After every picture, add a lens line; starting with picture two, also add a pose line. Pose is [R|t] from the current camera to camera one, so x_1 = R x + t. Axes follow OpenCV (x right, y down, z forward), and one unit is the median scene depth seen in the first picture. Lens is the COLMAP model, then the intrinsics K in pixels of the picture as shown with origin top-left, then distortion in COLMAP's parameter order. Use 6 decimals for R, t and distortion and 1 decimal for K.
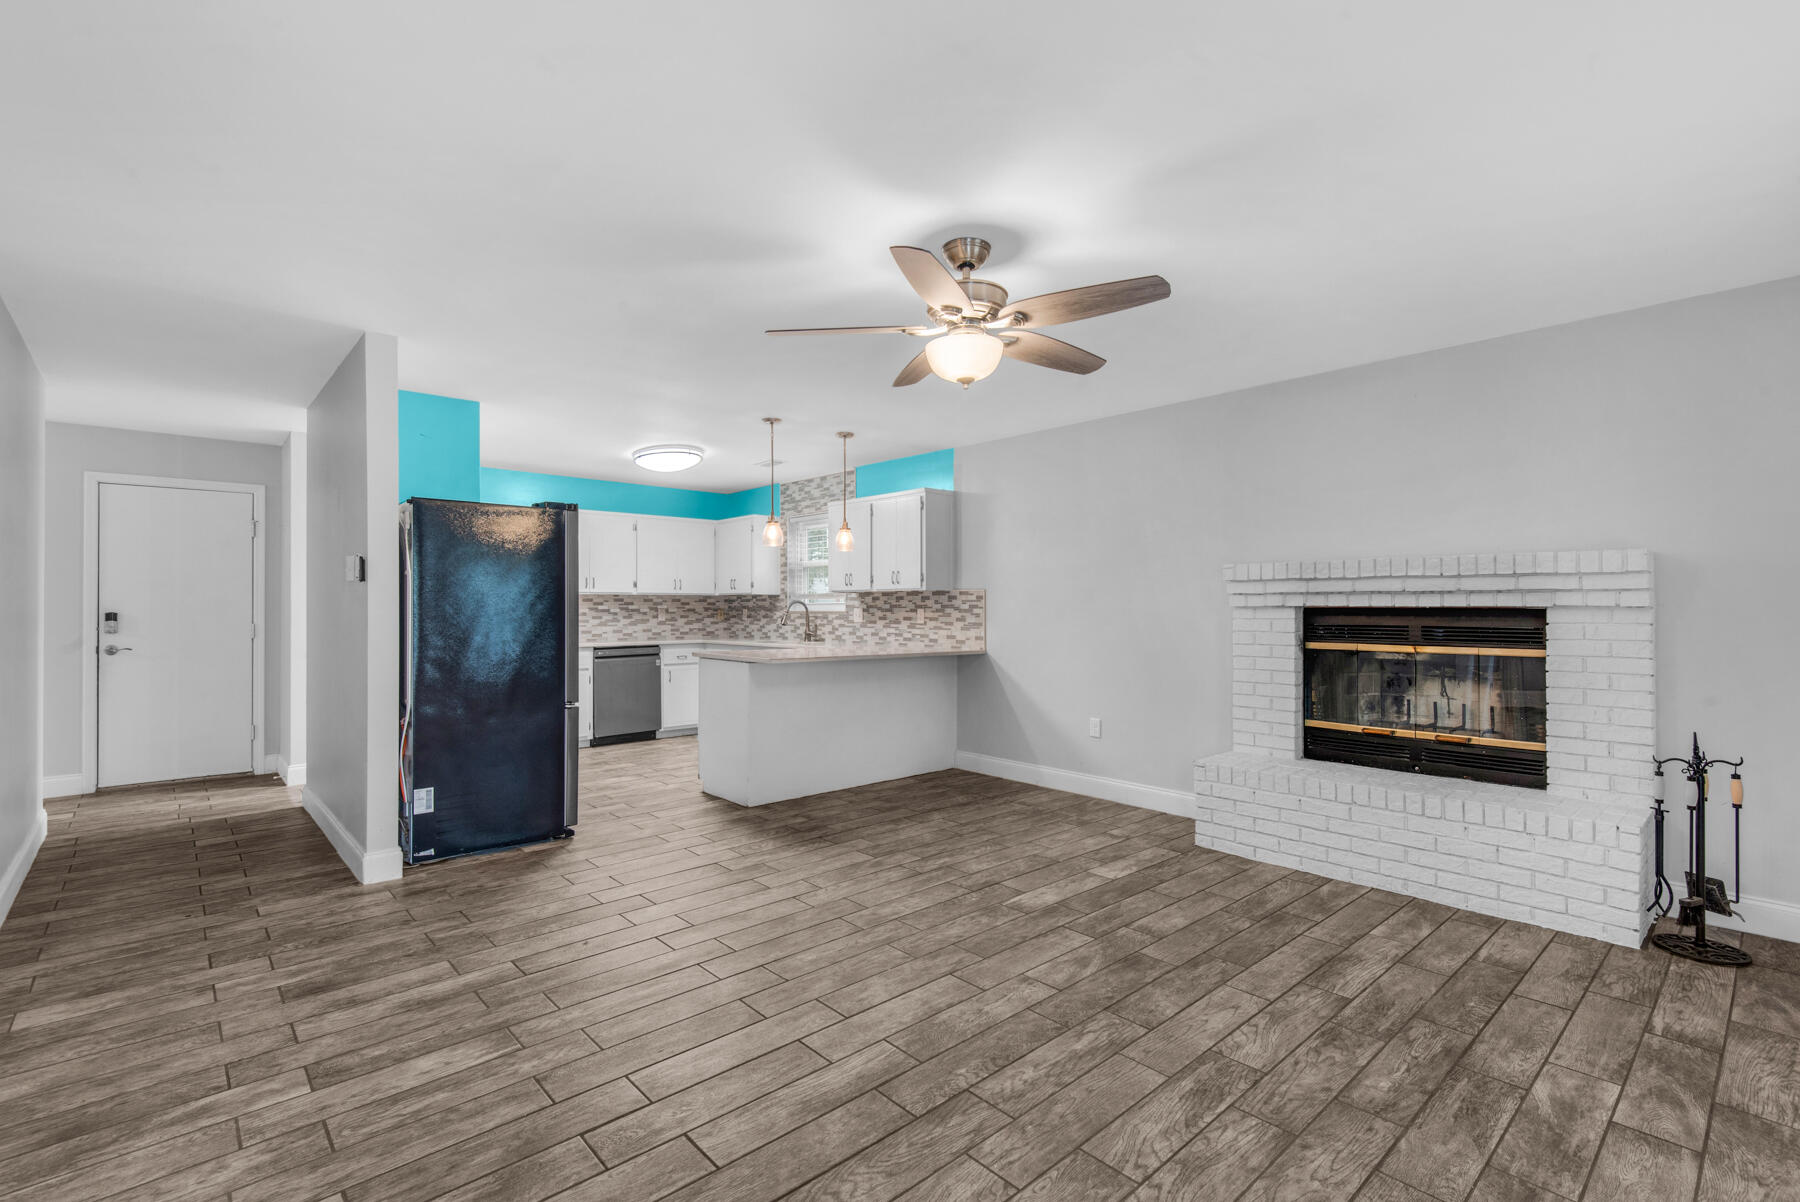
lens RADIAL K [[809.3, 0, 900.0], [0, 809.3, 601.0], [0, 0, 1]] dist [0.050862, -0.040861]
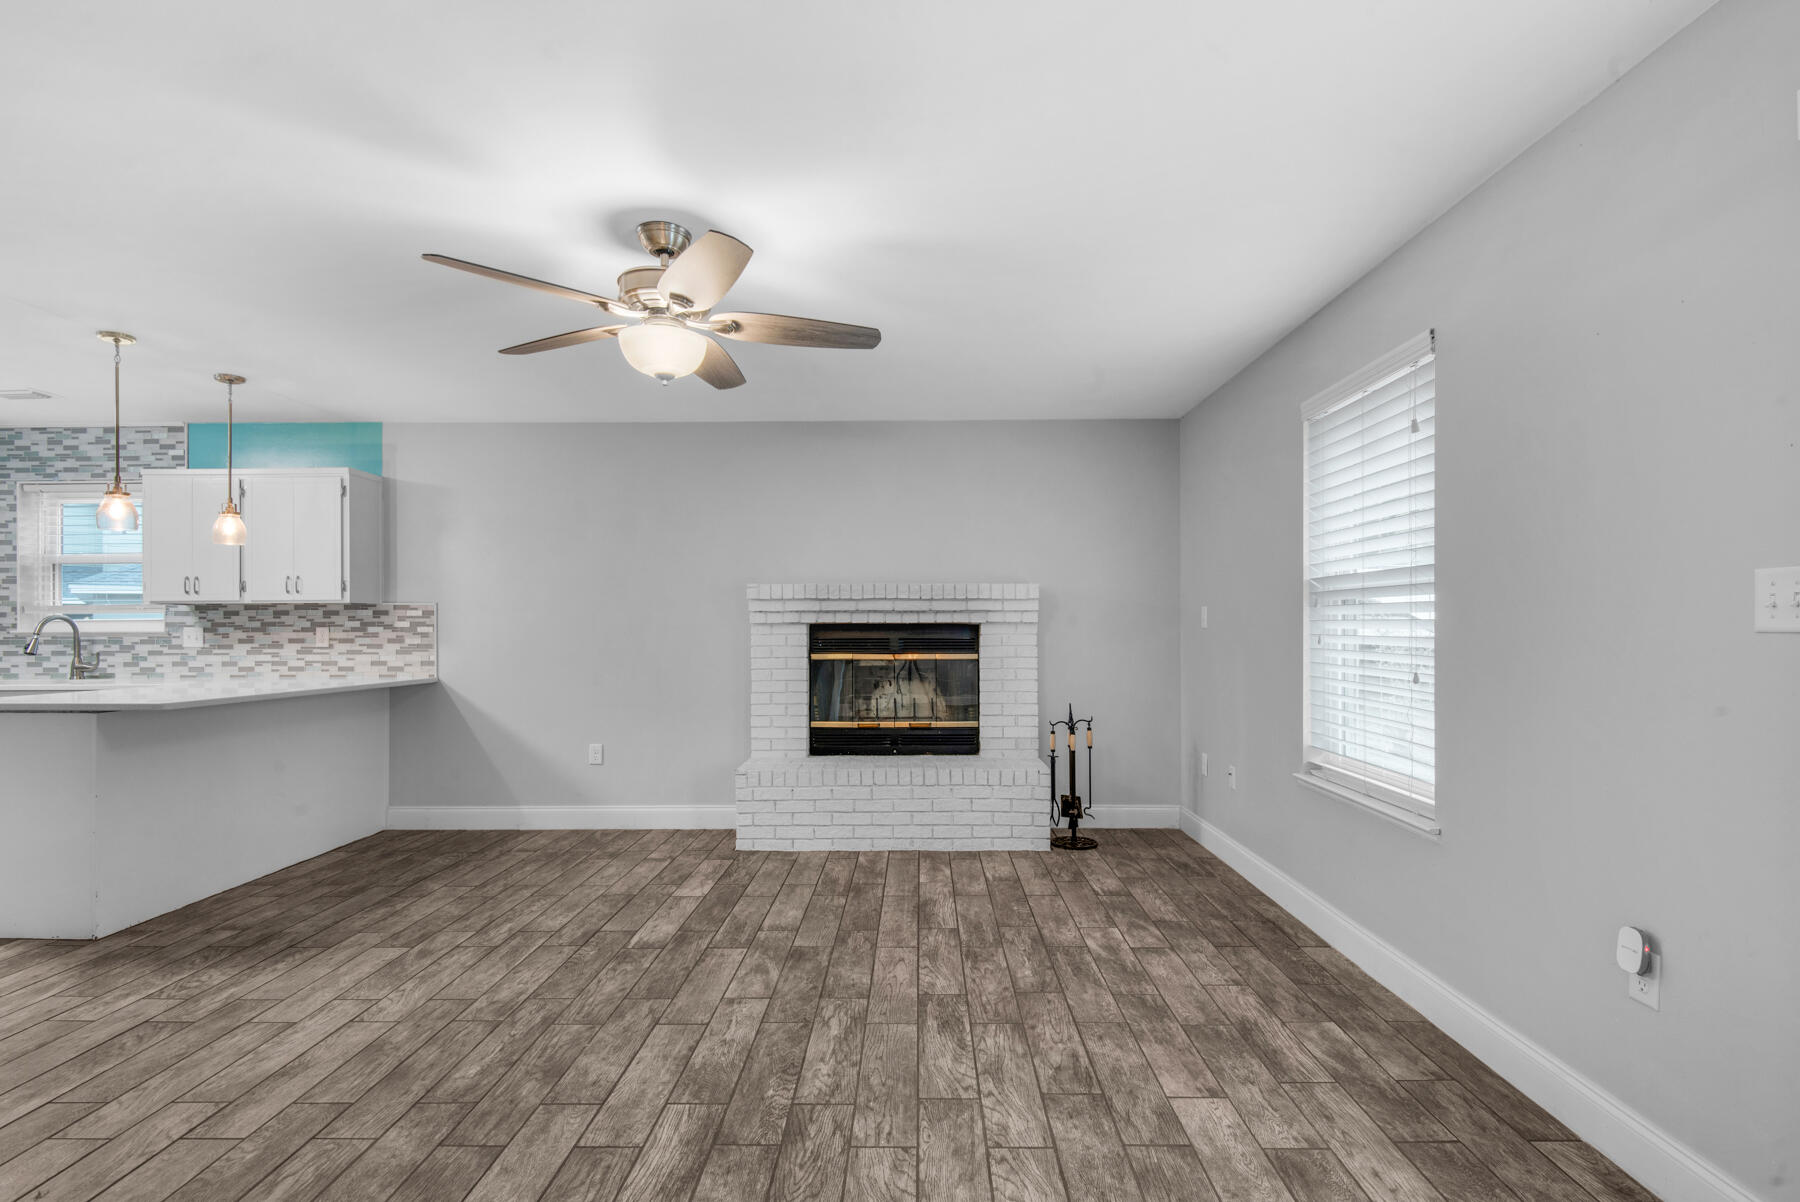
lens RADIAL K [[850.5, 0, 910.8], [0, 850.5, 622.8], [0, 0, 1]] dist [0.012772, -0.012570]
pose [[0.677245, -0.000661, 0.735757, -0.286577], [-0.002301, 0.999993, 0.003016, 0.002524], [-0.735754, -0.003736, 0.677239, 0.093221]]
